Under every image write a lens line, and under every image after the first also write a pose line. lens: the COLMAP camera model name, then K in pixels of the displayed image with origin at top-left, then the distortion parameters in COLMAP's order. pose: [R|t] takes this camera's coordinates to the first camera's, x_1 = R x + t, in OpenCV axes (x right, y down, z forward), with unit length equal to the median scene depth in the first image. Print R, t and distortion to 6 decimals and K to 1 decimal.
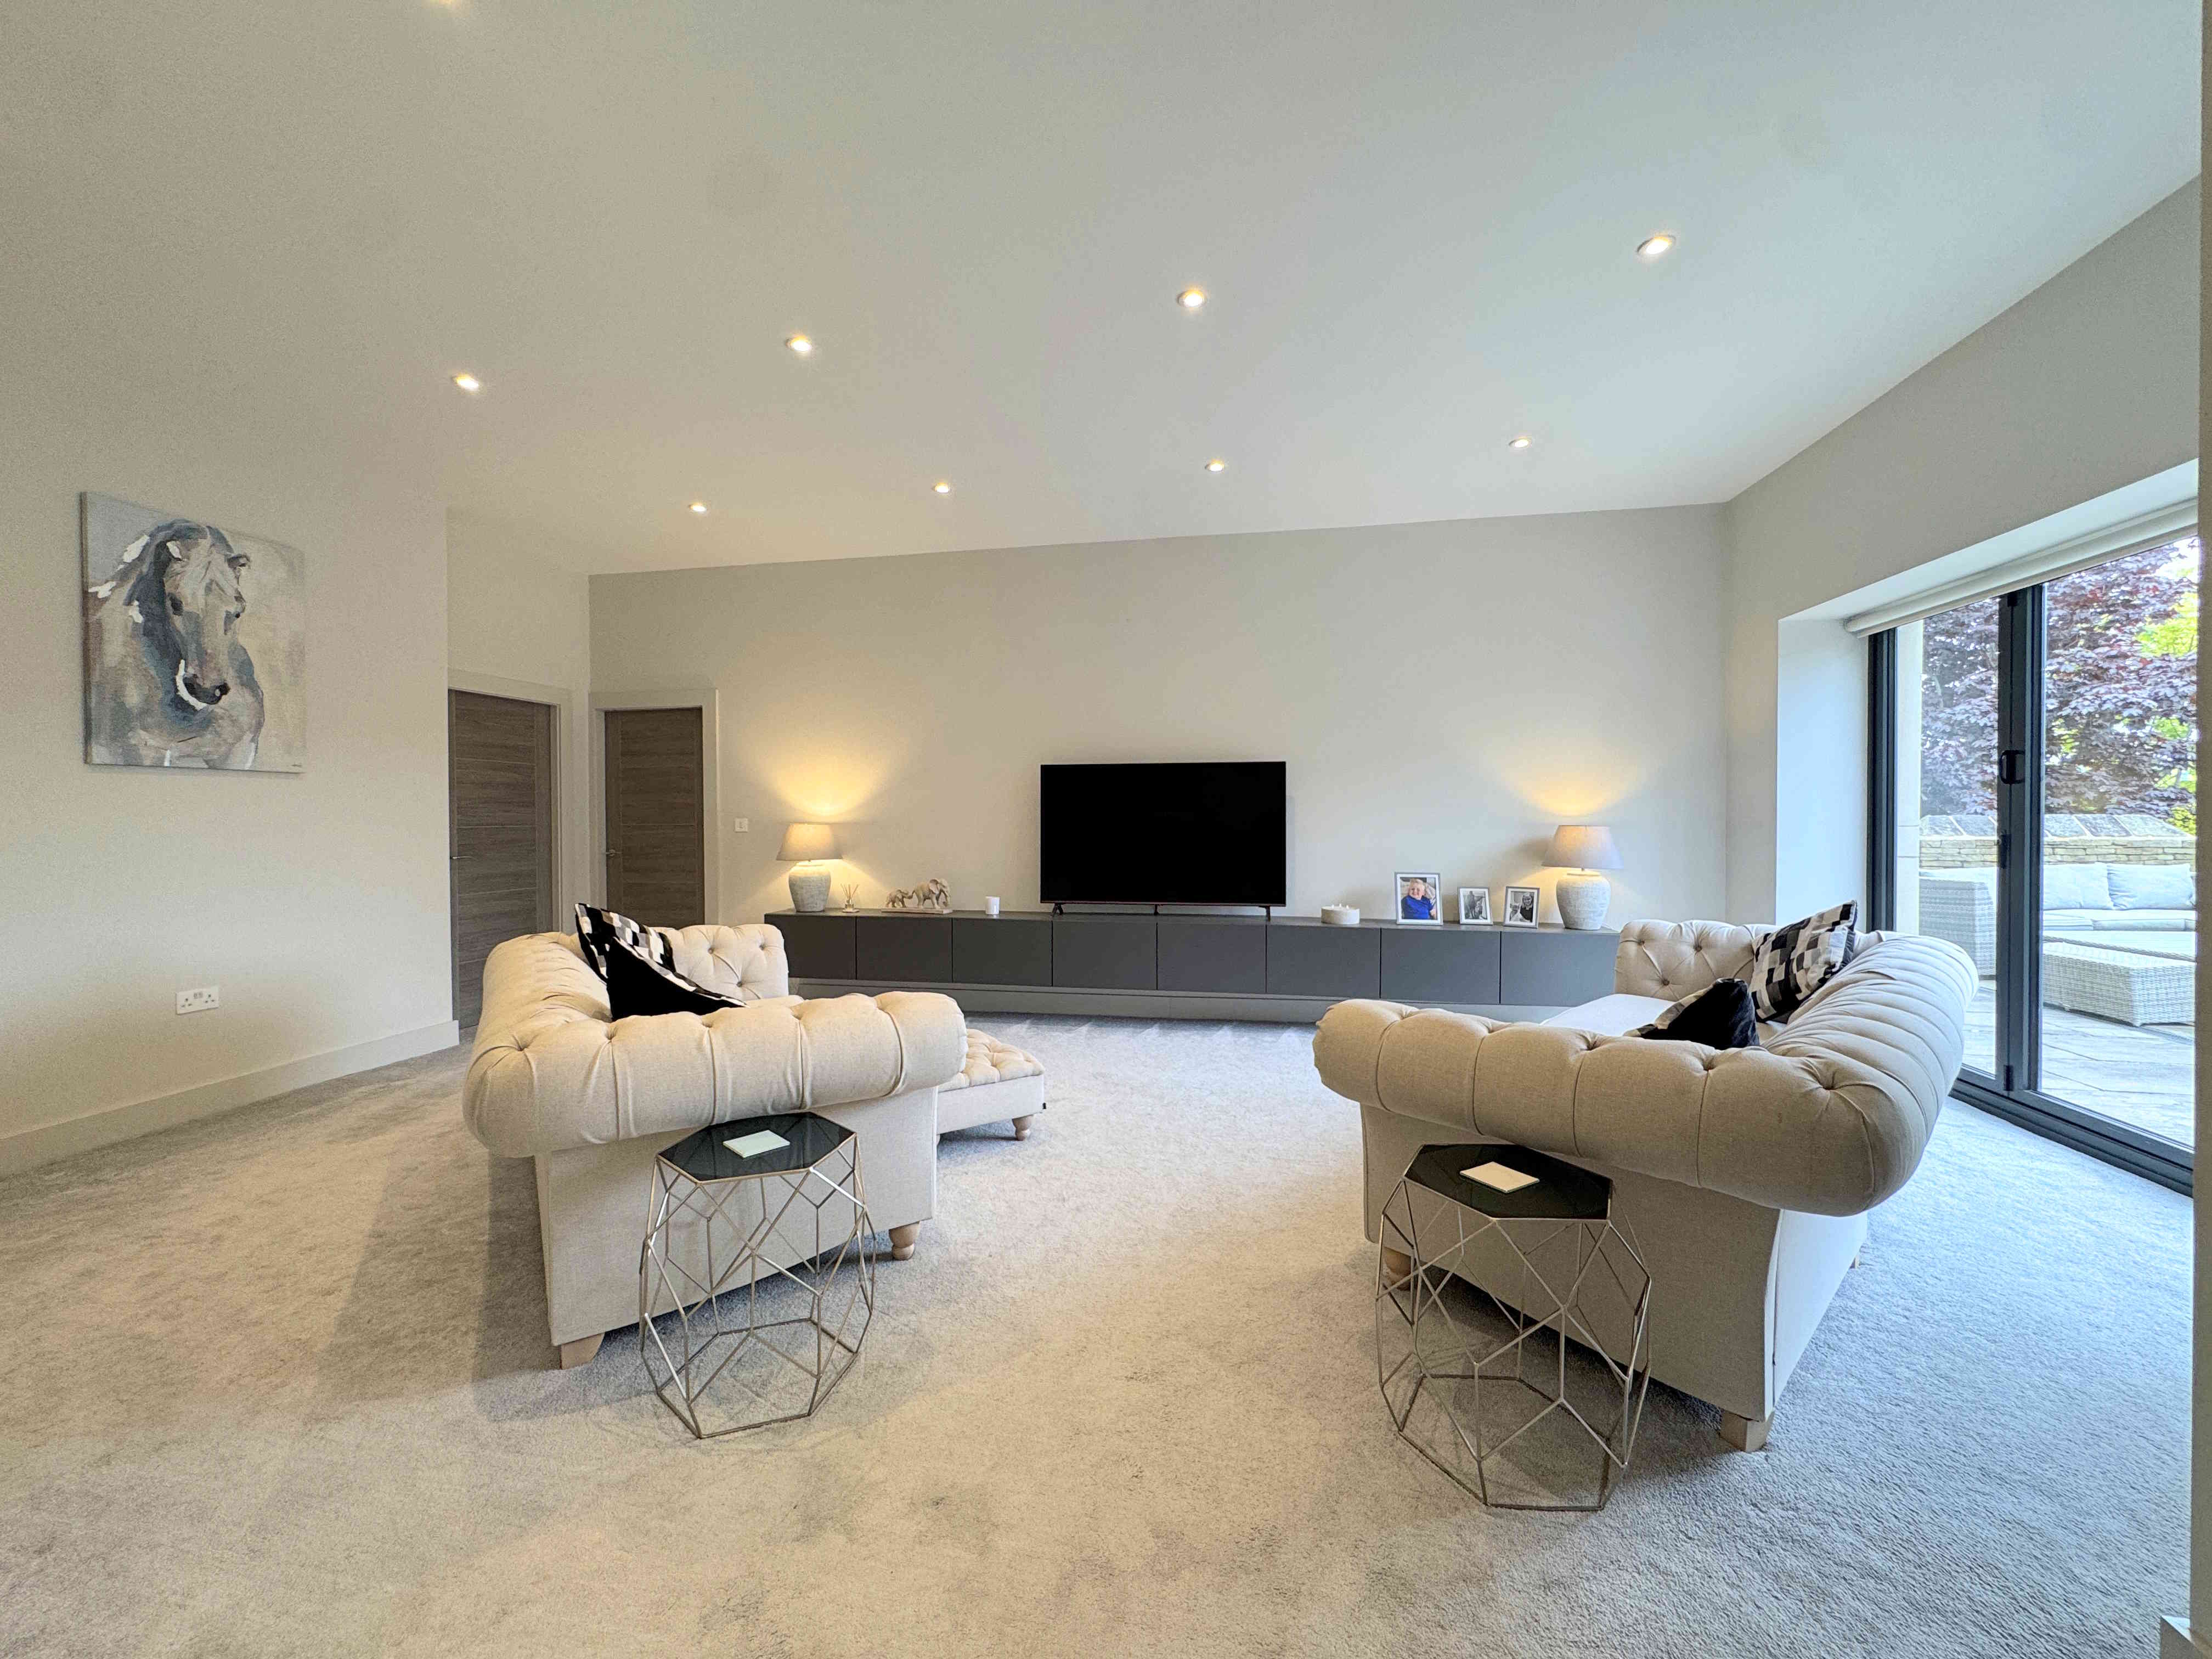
lens RADIAL K [[881.5, 0, 1111.2], [0, 881.5, 824.9], [0, 0, 1]] dist [-0.005049, 0.000333]
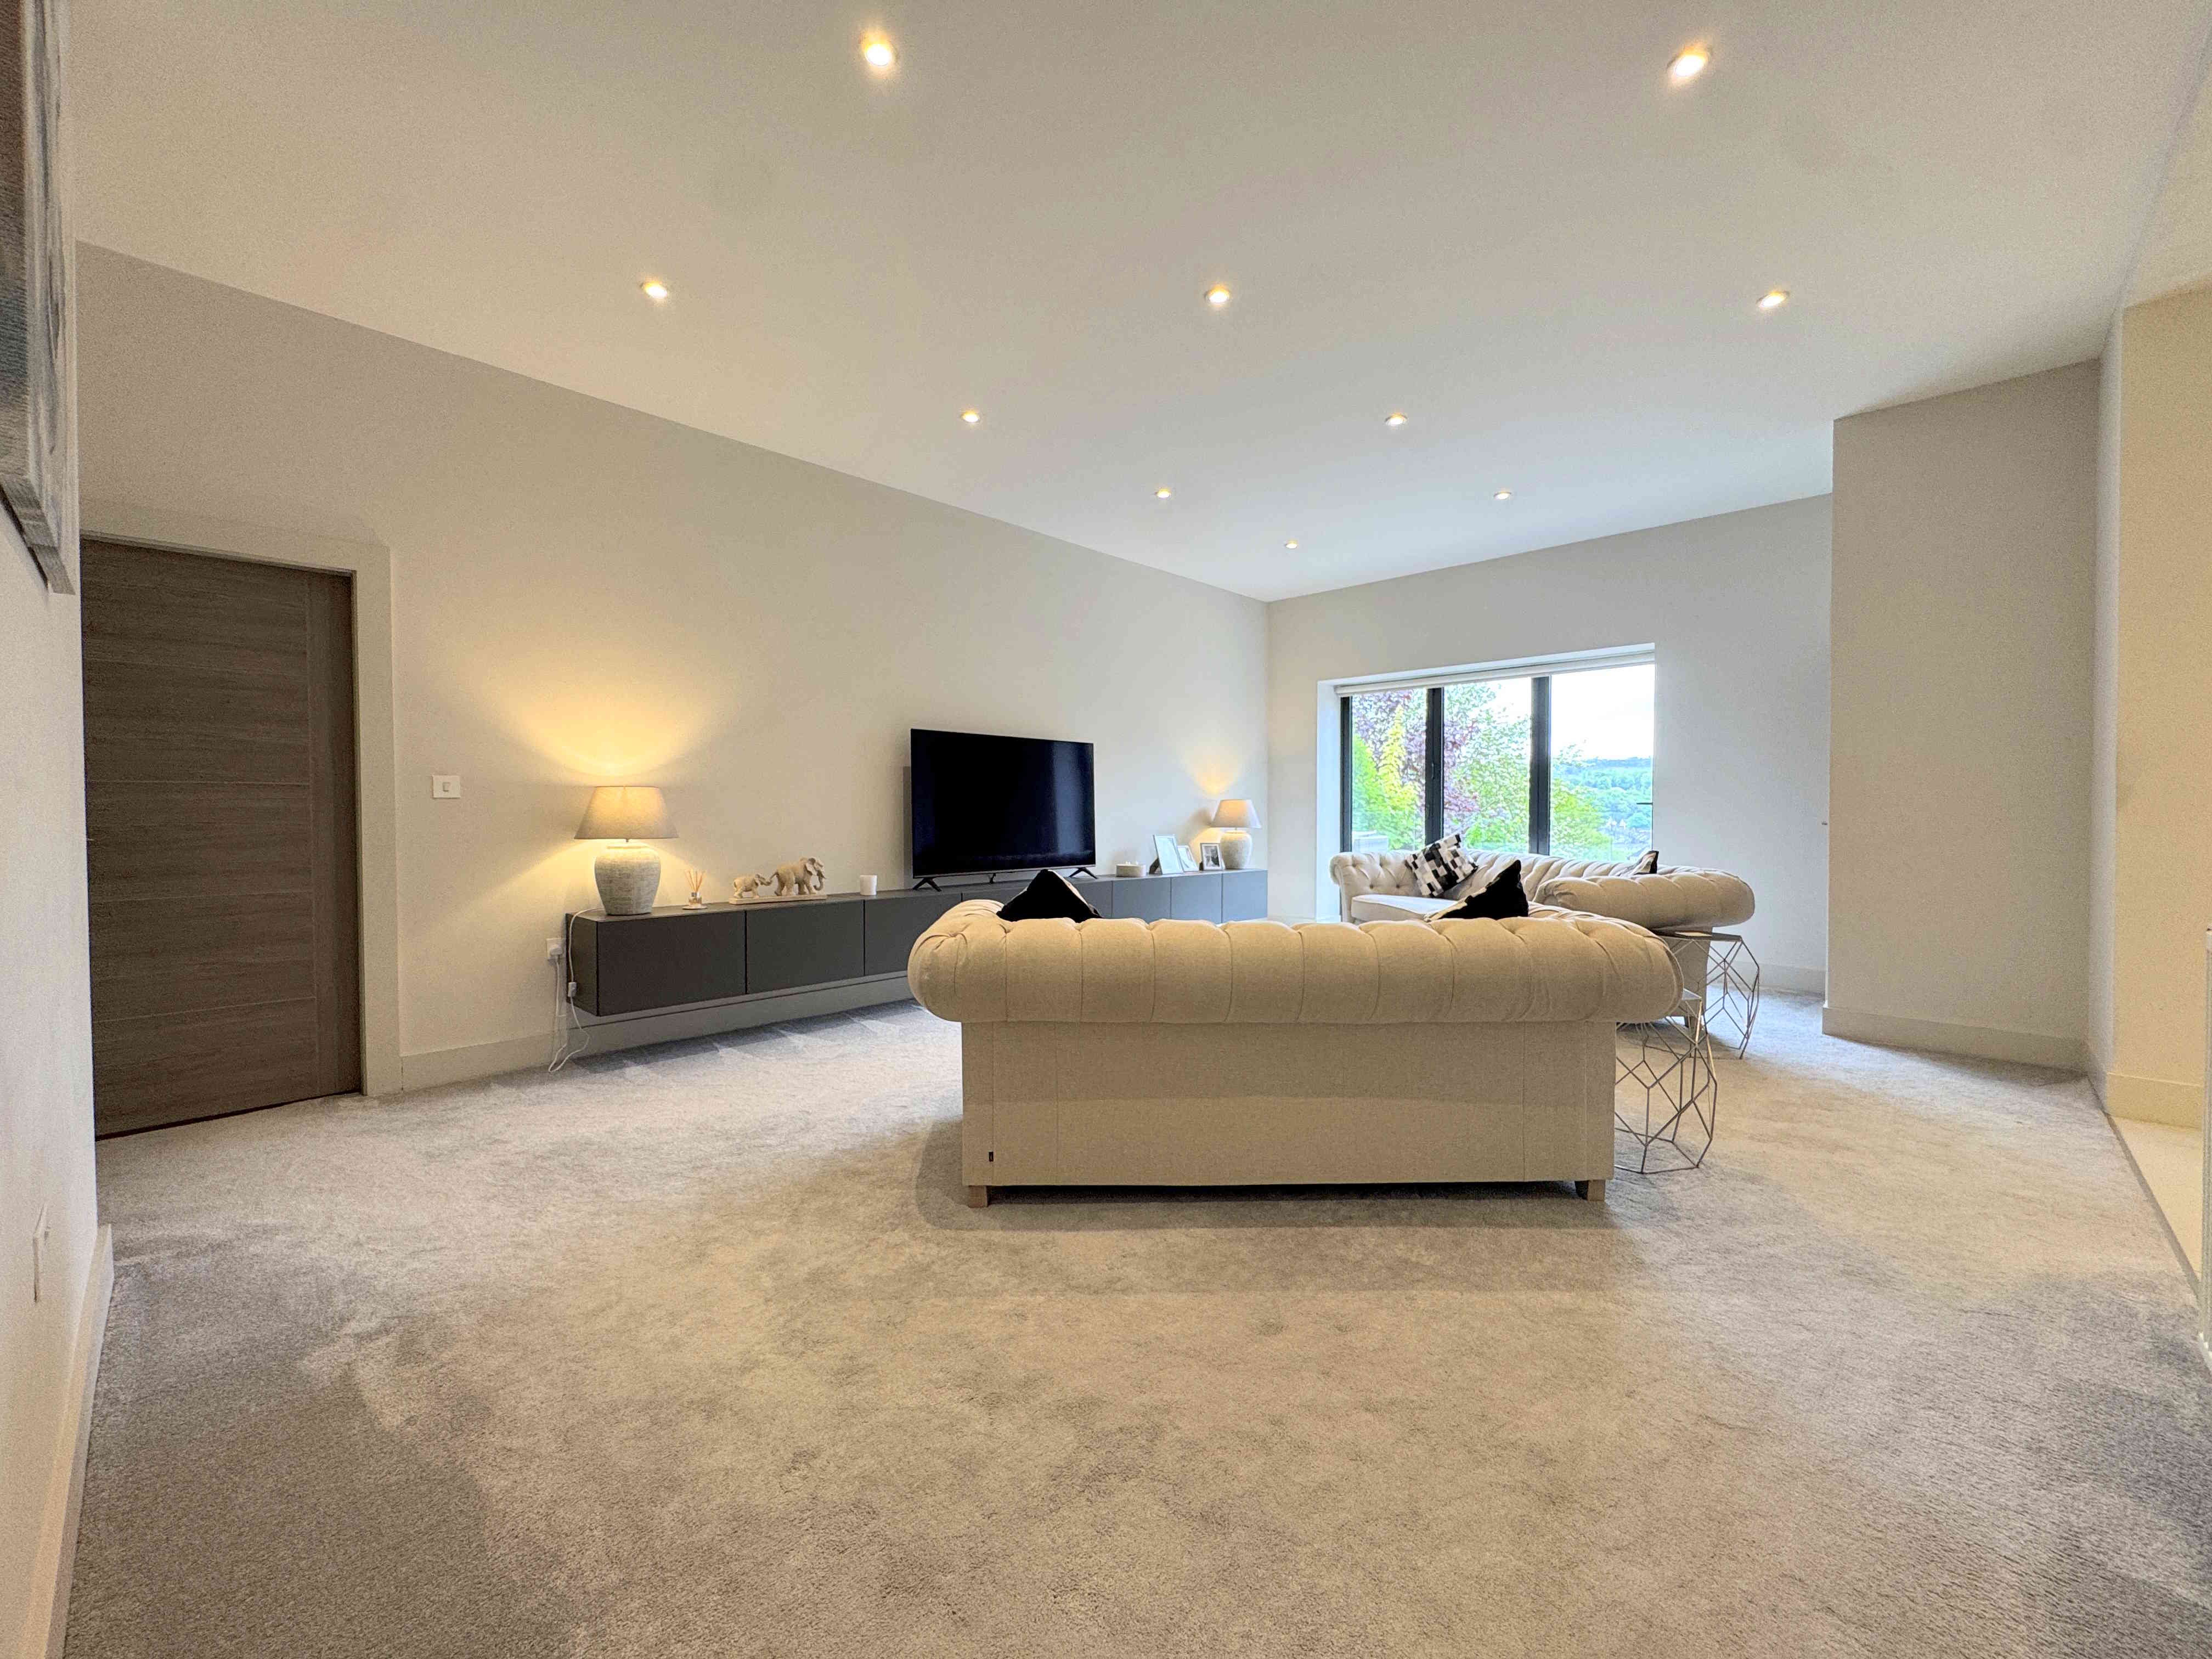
lens RADIAL K [[881.5, 0, 1101.4], [0, 881.5, 826.1], [0, 0, 1]] dist [-0.005049, 0.000333]
pose [[0.549591, -0.008528, 0.835390, -1.056573], [0.009979, 0.999944, 0.003643, 0.046186], [-0.835374, 0.006335, 0.549645, 0.468261]]
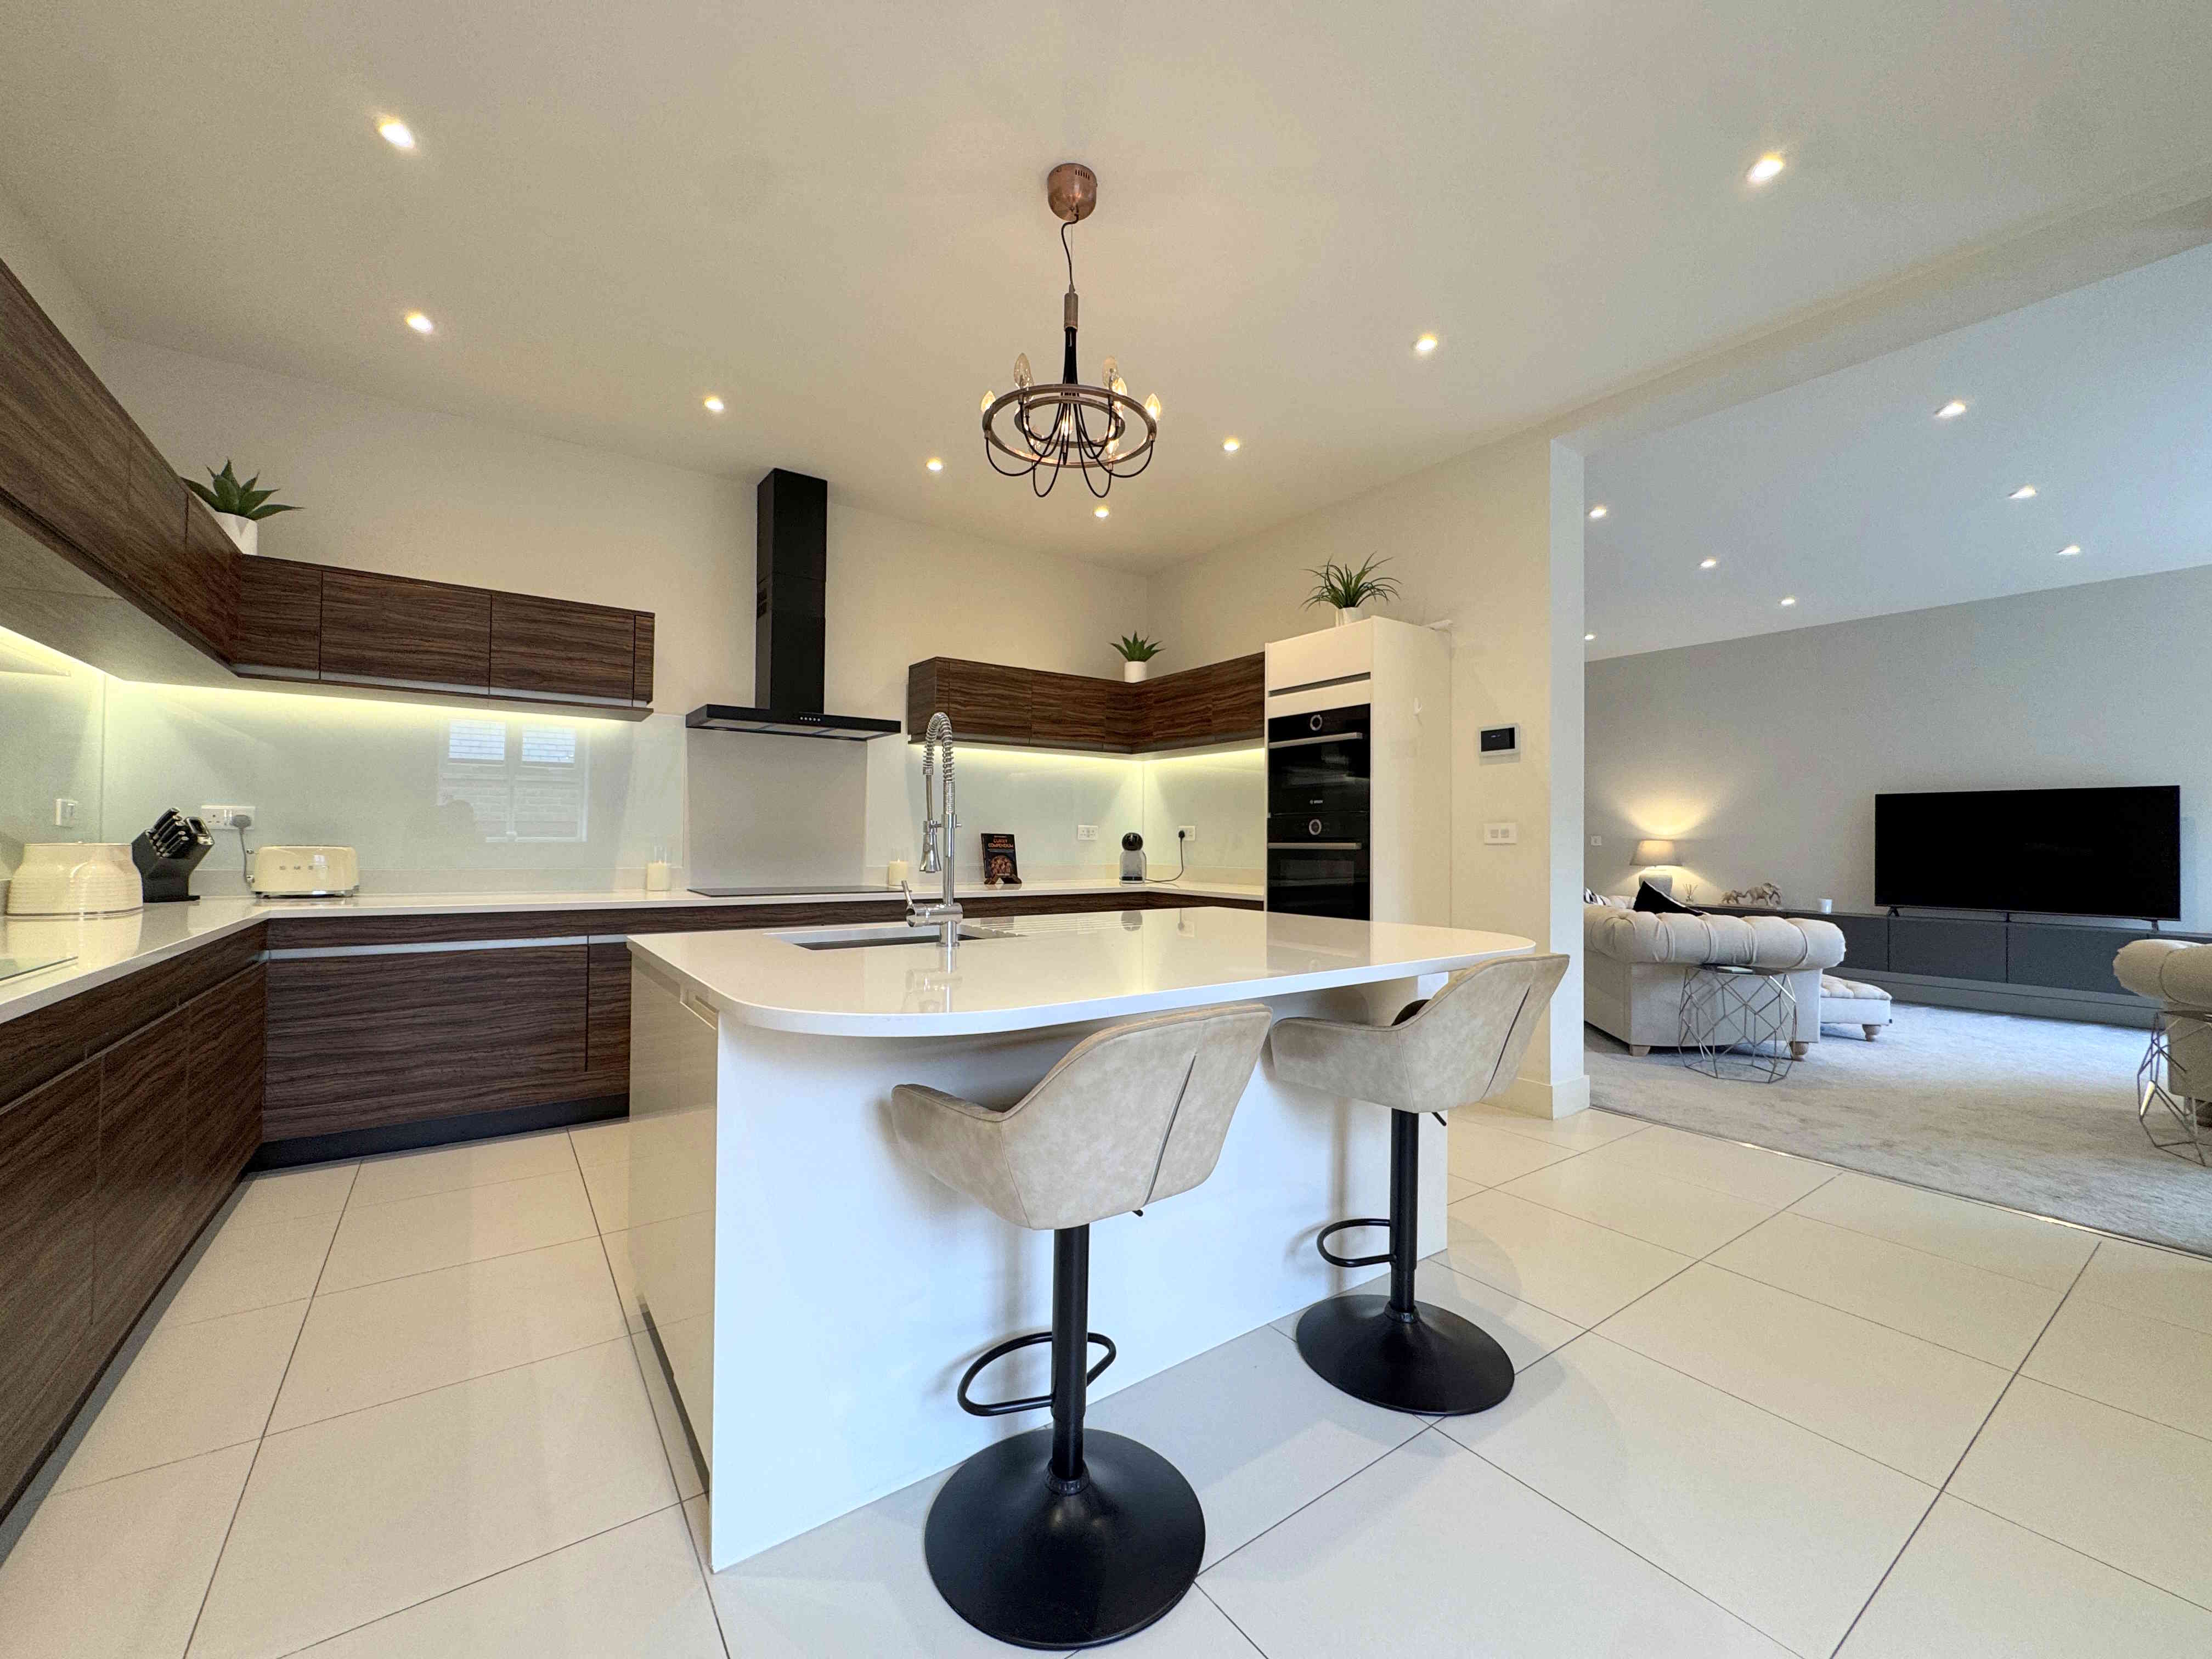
lens RADIAL K [[881.5, 0, 1098.1], [0, 881.5, 820.1], [0, 0, 1]] dist [-0.005049, 0.000333]
pose [[0.711761, -0.000597, -0.702421, 0.013083], [-0.025692, 0.999308, -0.026884, 0.042314], [0.701951, 0.037181, 0.711254, -0.922254]]
